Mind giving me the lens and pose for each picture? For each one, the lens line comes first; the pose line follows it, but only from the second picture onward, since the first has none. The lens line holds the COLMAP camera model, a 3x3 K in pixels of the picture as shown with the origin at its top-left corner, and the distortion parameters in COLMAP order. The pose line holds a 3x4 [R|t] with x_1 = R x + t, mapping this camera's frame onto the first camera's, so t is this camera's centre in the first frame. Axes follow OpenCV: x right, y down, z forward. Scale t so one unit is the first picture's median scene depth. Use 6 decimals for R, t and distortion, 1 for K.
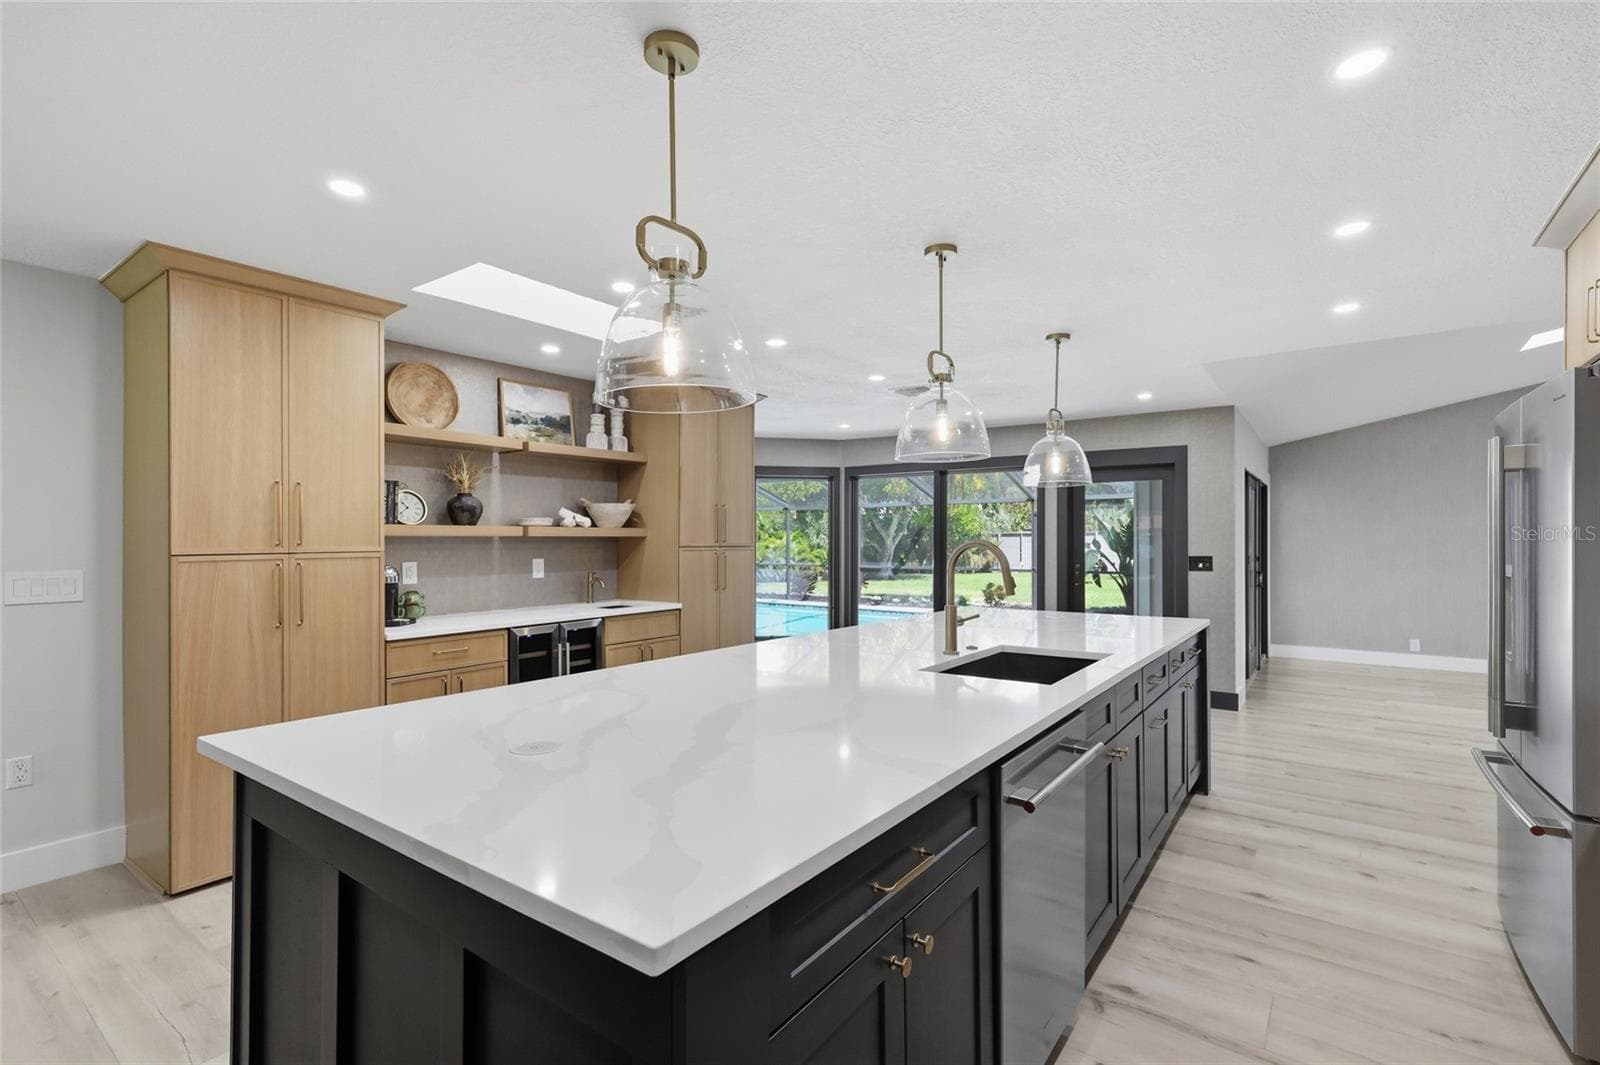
lens RADIAL K [[745.1, 0, 802.7], [0, 745.1, 527.5], [0, 0, 1]] dist [0.001862, 0.000136]
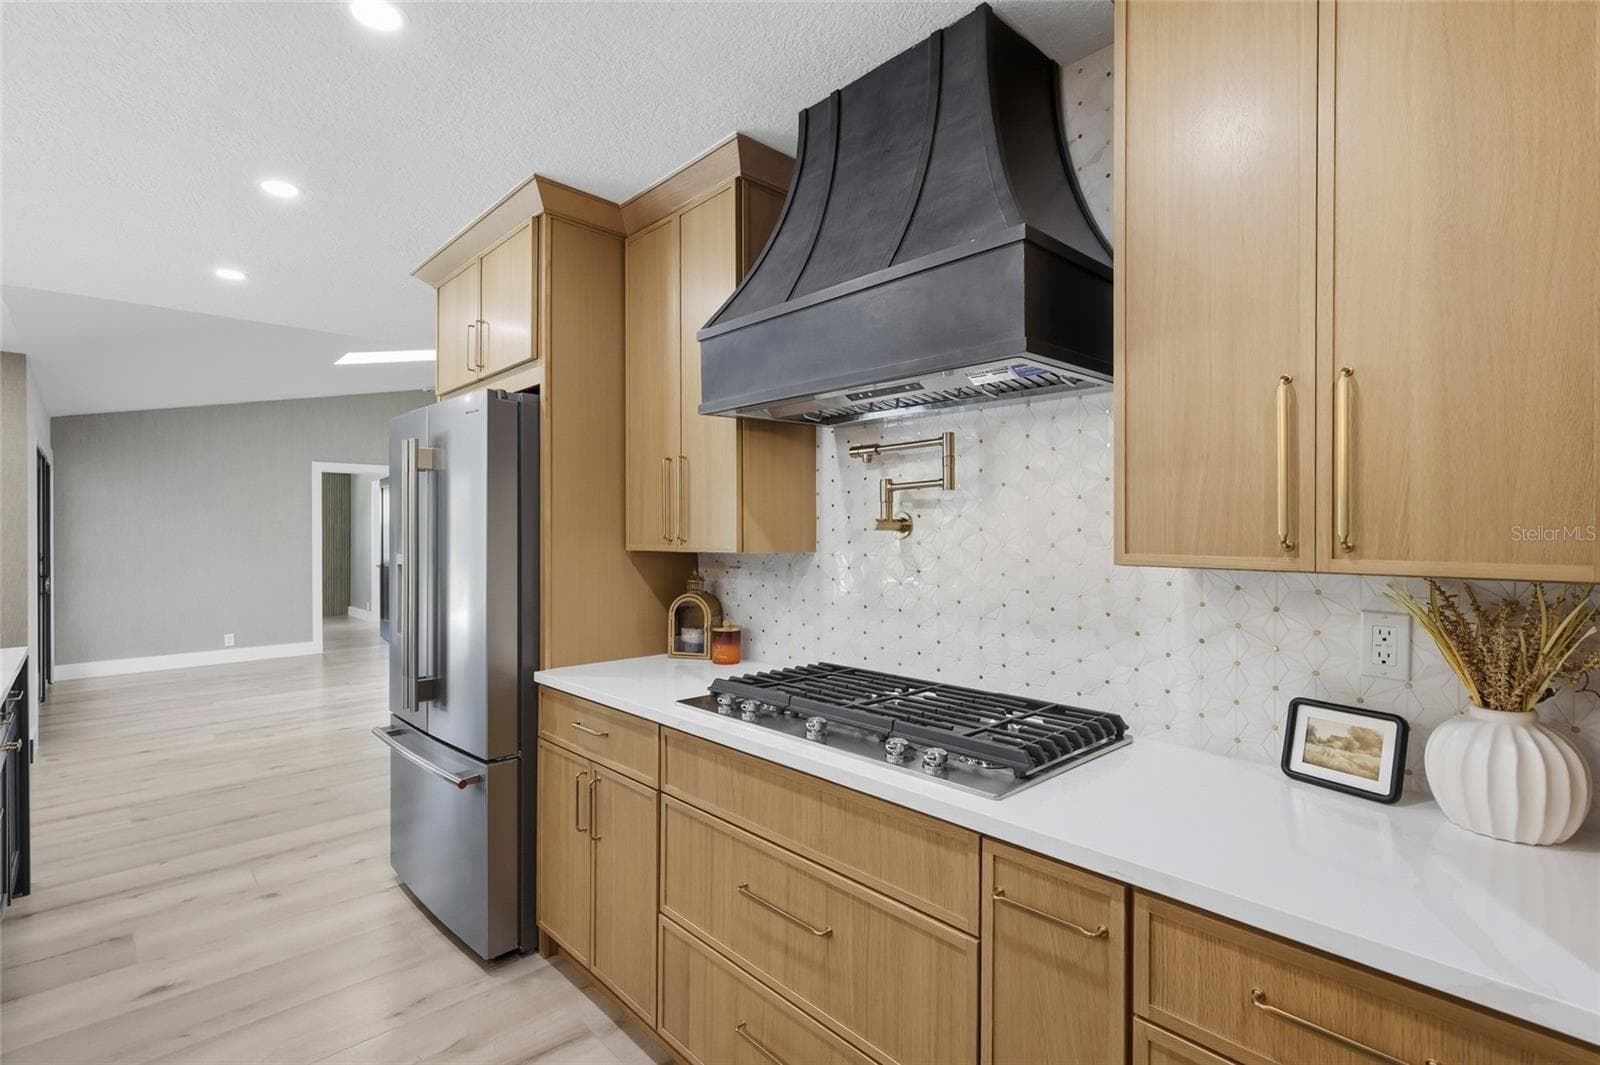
lens RADIAL K [[745.1, 0, 802.7], [0, 745.1, 527.5], [0, 0, 1]] dist [0.001862, 0.000136]
pose [[0.174772, -0.001385, 0.984608, -0.032199], [-0.007796, 0.999966, 0.002790, 0.001358], [-0.984578, -0.008164, 0.174755, 0.163583]]
